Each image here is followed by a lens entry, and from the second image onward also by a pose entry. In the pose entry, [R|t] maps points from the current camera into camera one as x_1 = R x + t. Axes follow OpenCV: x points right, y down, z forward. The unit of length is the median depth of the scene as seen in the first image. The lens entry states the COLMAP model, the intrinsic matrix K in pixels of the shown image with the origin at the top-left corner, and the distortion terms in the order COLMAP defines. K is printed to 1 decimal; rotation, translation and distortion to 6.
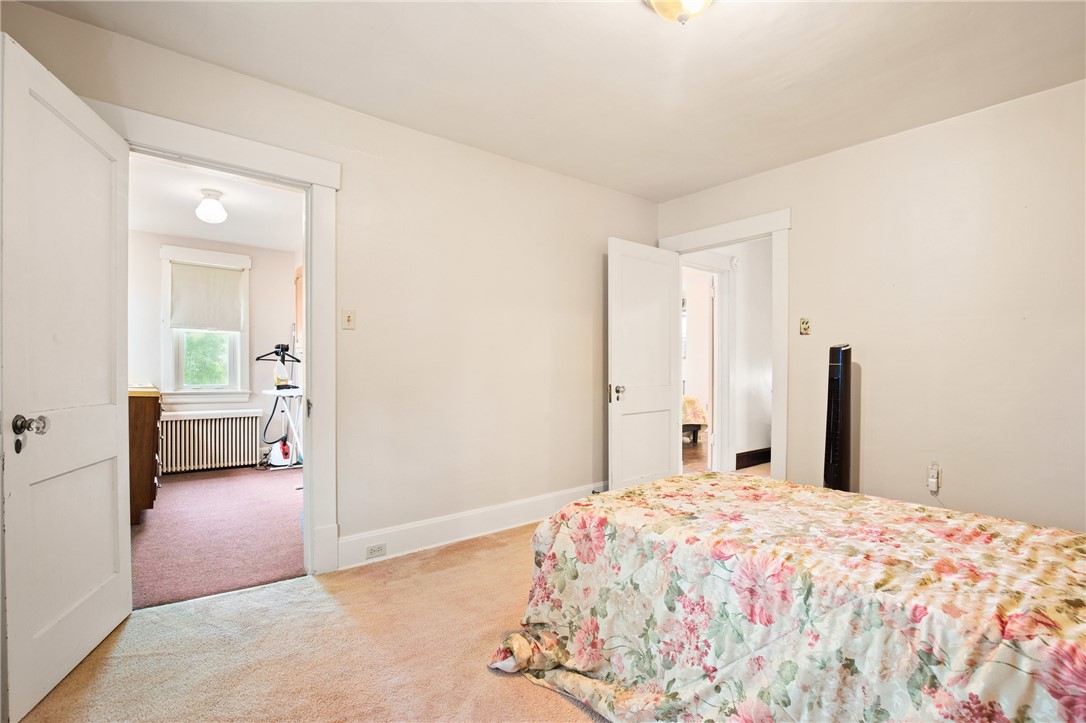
lens RADIAL K [[507.1, 0, 542.9], [0, 507.1, 374.8], [0, 0, 1]] dist [-0.034291, 0.006187]
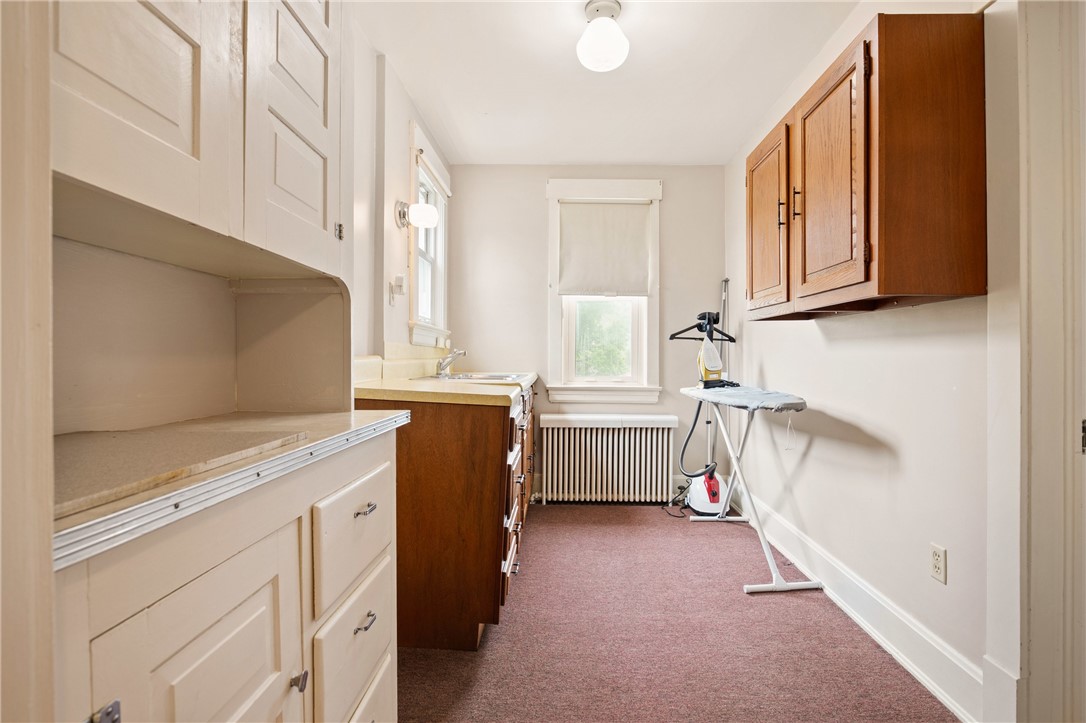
lens RADIAL K [[536.2, 0, 543.7], [0, 536.2, 360.4], [0, 0, 1]] dist [-0.001893, -0.000073]
pose [[0.750235, 0.004403, -0.661156, -0.241210], [-0.006474, 0.999979, -0.000687, -0.000897], [0.661139, 0.004796, 0.750248, 0.384199]]
